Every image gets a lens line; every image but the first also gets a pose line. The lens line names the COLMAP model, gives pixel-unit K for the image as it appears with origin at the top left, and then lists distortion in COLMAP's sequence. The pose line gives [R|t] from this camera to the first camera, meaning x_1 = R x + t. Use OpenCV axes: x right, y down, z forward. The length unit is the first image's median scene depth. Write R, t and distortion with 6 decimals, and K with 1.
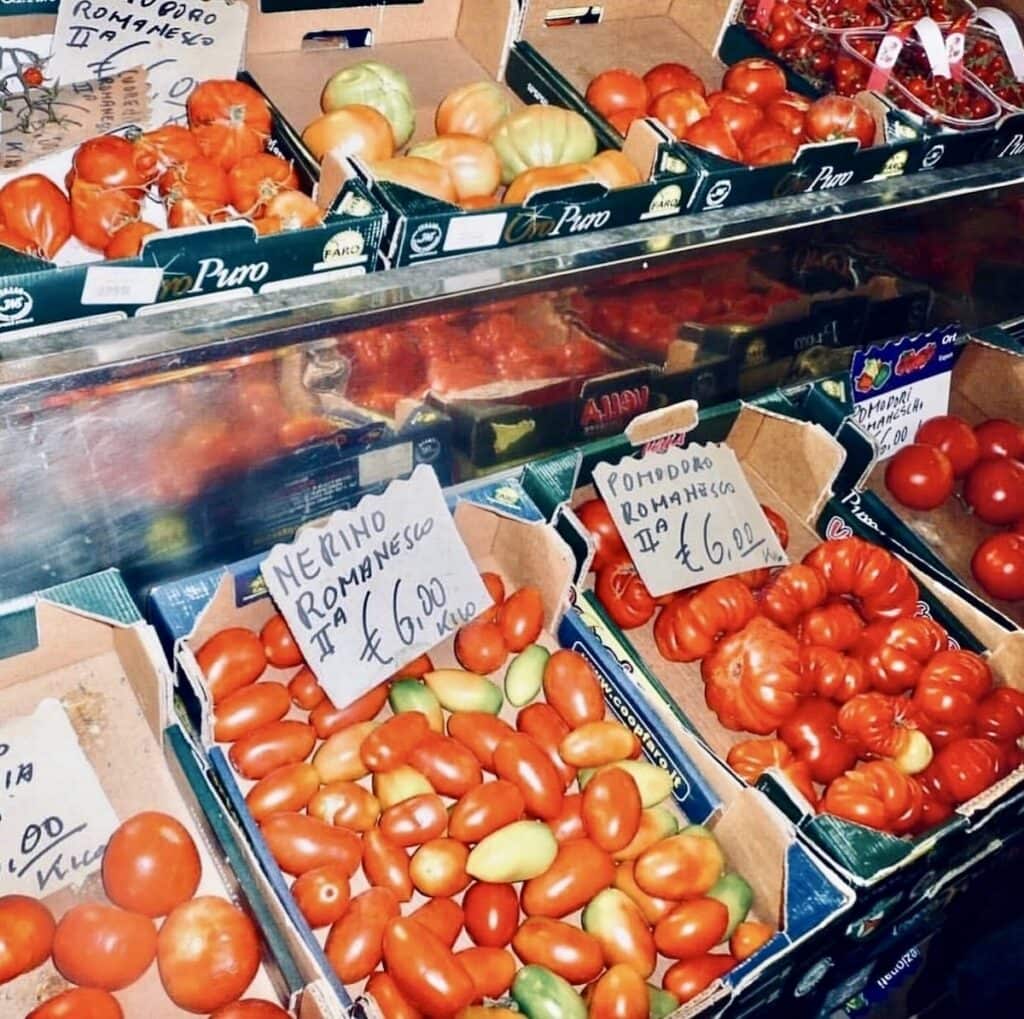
lens RADIAL K [[1178.9, 0, 513.0], [0, 1178.9, 508.1], [0, 0, 1]] dist [-0.007194, 0.000000]
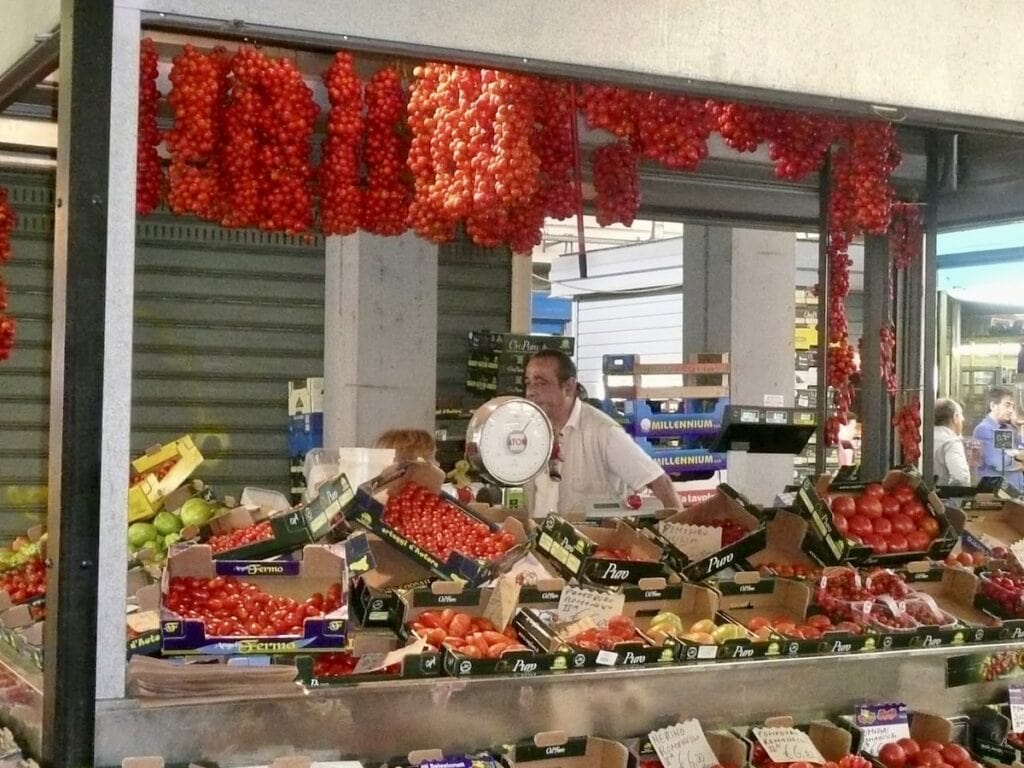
lens RADIAL K [[1715.9, 0, 511.9], [0, 1715.9, 384.7], [0, 0, 1]] dist [-0.016461, 0.000000]
pose [[0.992043, -0.064435, -0.108162, -0.008771], [-0.010166, 0.815308, -0.578939, 1.712051], [0.125489, 0.575432, 0.808165, -2.945346]]
